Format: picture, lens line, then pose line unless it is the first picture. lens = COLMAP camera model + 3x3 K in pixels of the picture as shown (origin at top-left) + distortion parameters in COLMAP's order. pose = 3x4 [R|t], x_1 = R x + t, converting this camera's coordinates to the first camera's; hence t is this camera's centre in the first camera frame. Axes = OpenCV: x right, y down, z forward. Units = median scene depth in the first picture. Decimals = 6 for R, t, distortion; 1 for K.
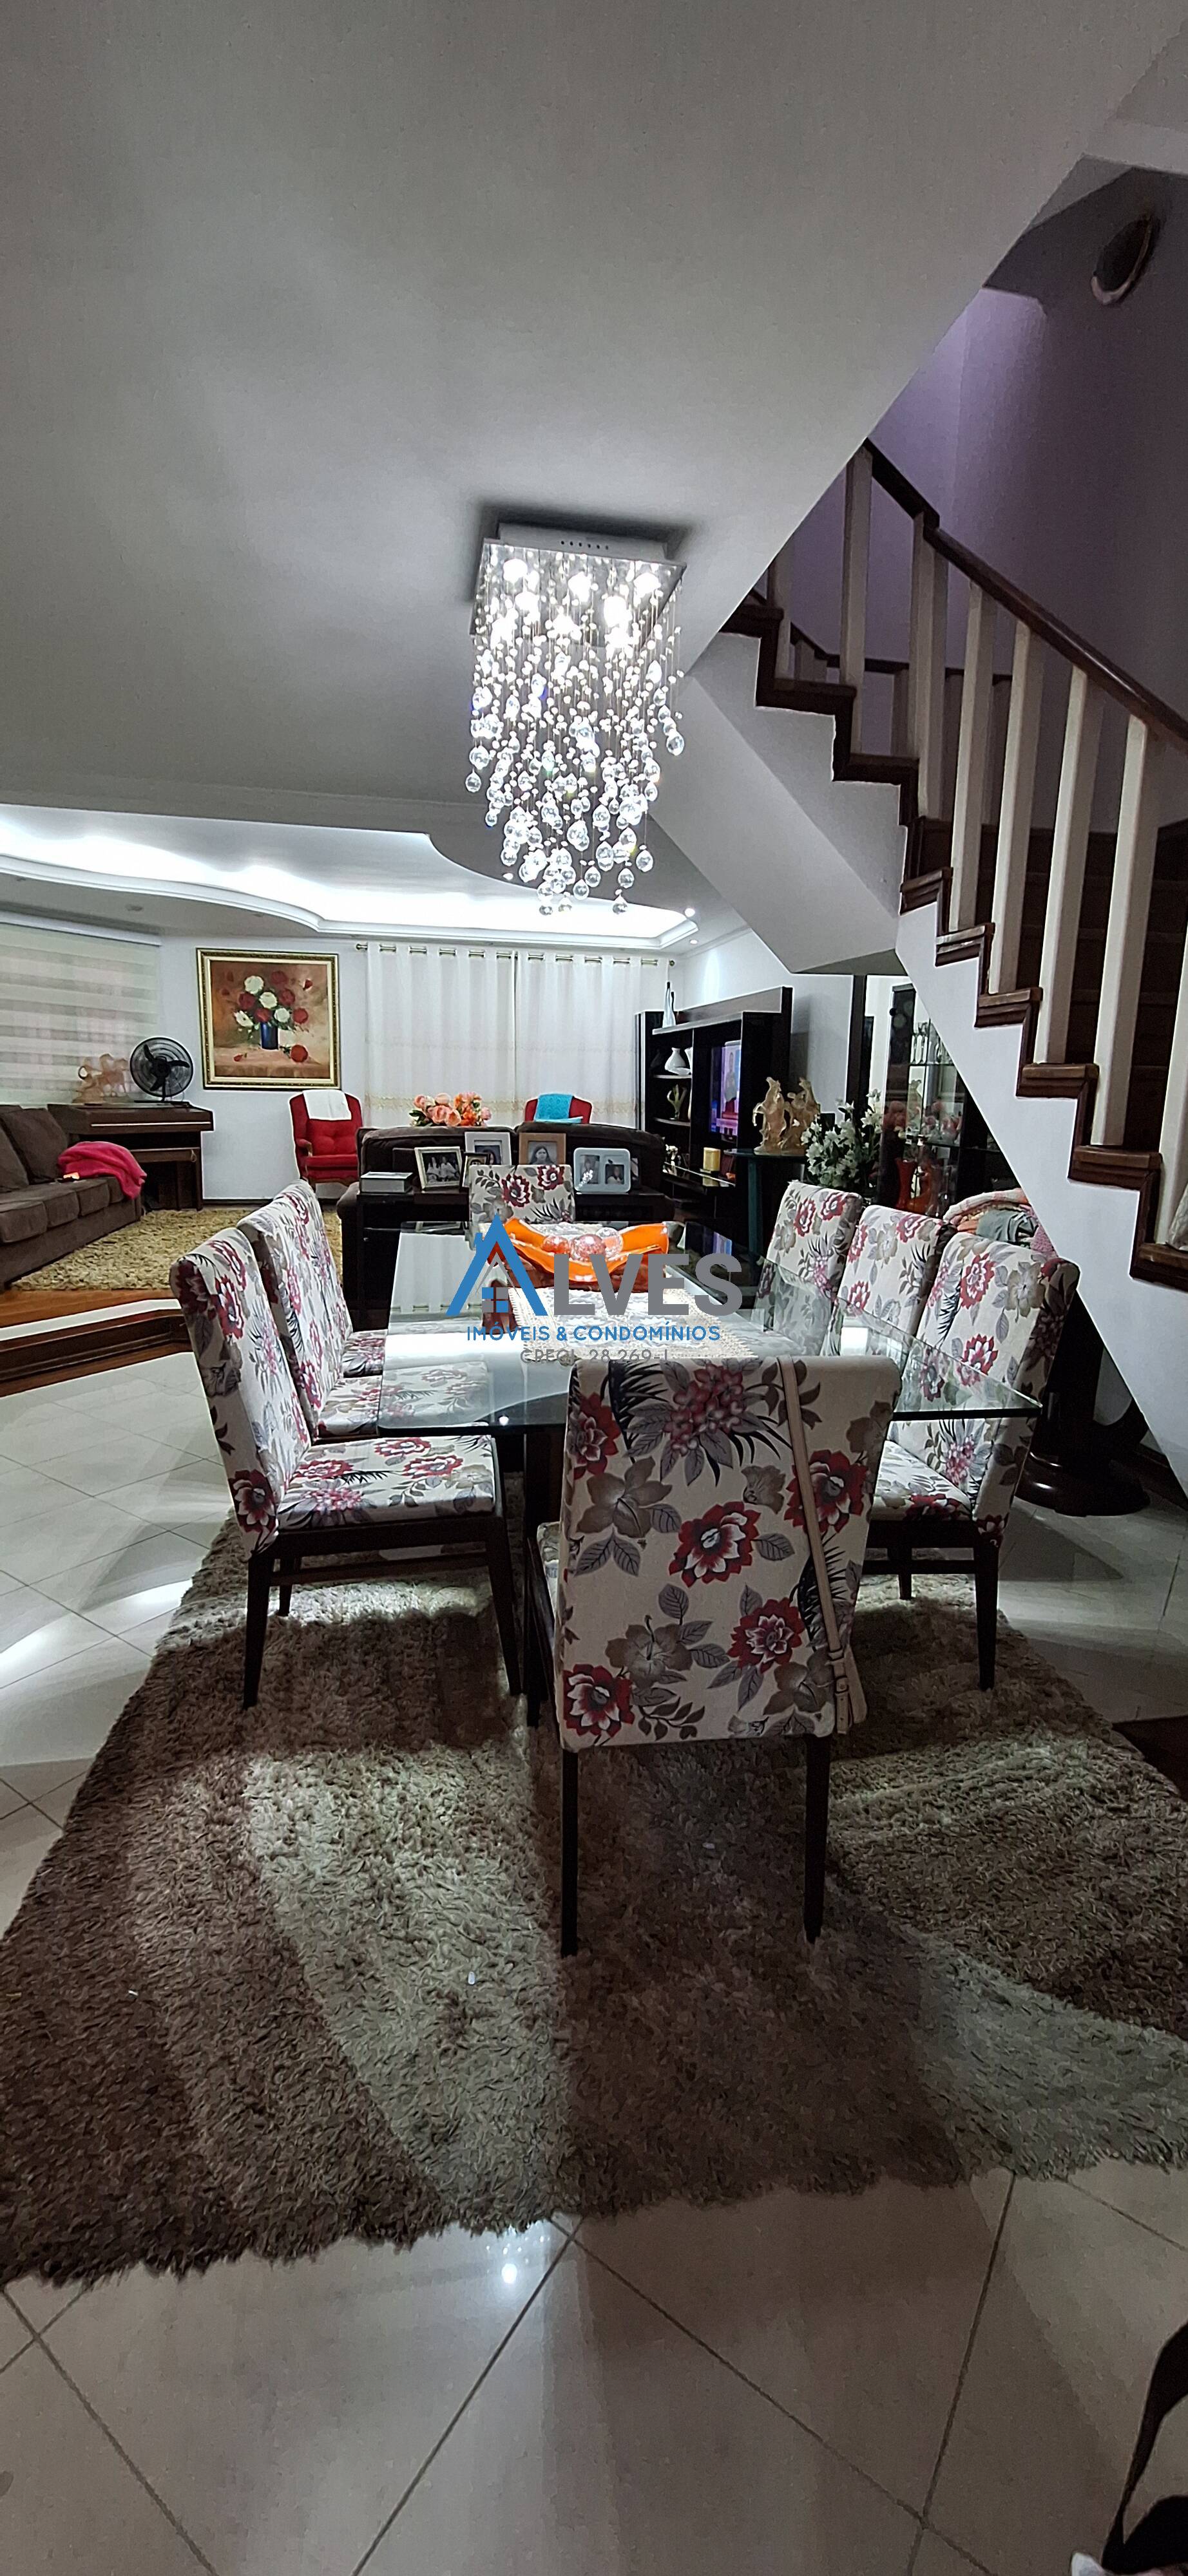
lens RADIAL K [[1014.5, 0, 584.6], [0, 1014.5, 1272.2], [0, 0, 1]] dist [-0.002978, 0.000956]
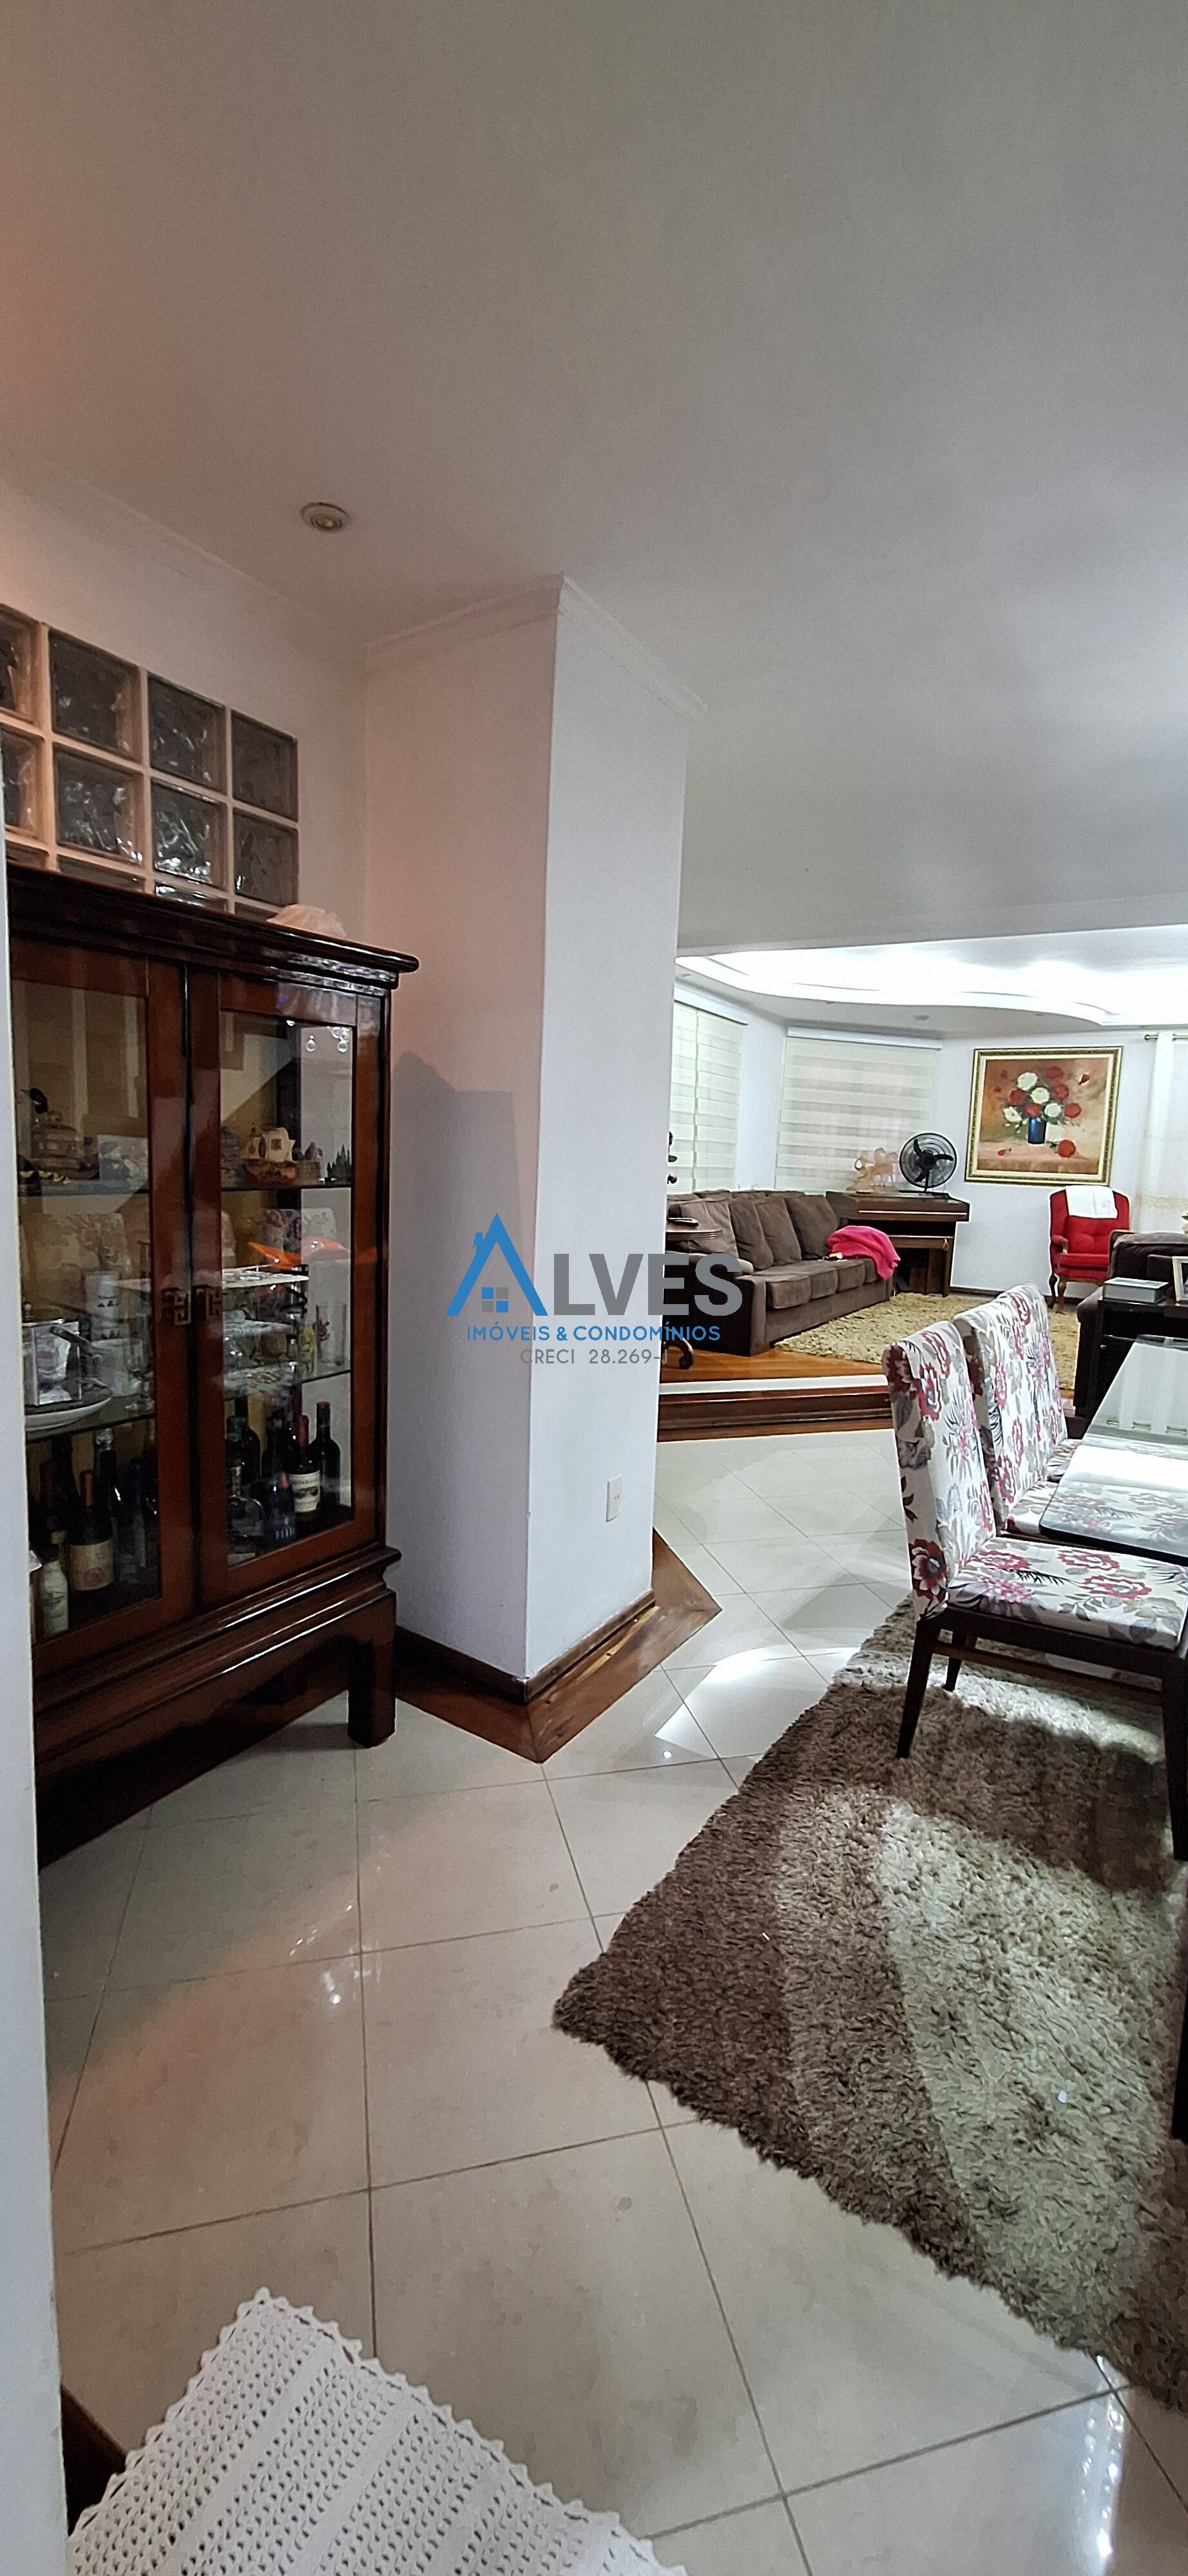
lens RADIAL K [[1014.5, 0, 589.6], [0, 1014.5, 1274.5], [0, 0, 1]] dist [-0.002978, 0.000956]
pose [[0.754512, 0.088270, -0.650322, 0.065974], [-0.141114, 0.989557, -0.029406, -0.005908], [0.640935, 0.113957, 0.759089, -0.085998]]
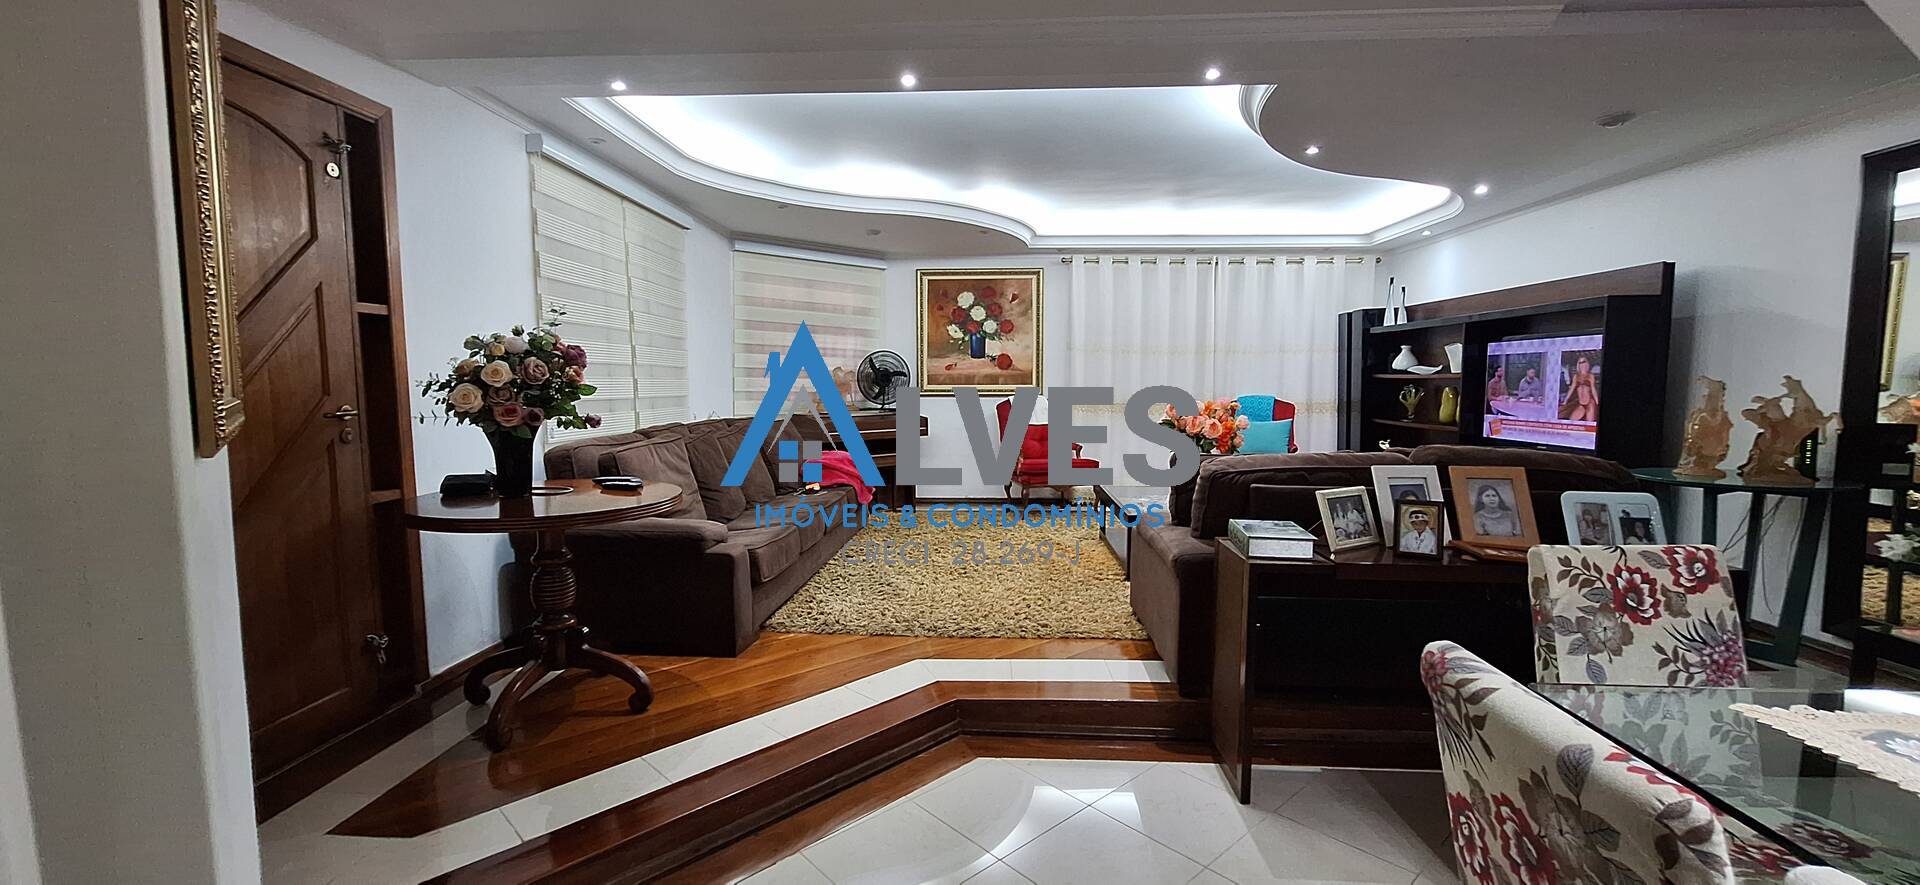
lens RADIAL K [[756.0, 0, 953.9], [0, 756.0, 445.6], [0, 0, 1]] dist [-0.002978, 0.000956]
pose [[0.973698, -0.001857, -0.227833, -0.543159], [-0.020297, 0.995284, -0.094855, -0.184395], [0.226935, 0.096985, 0.969069, 0.810985]]
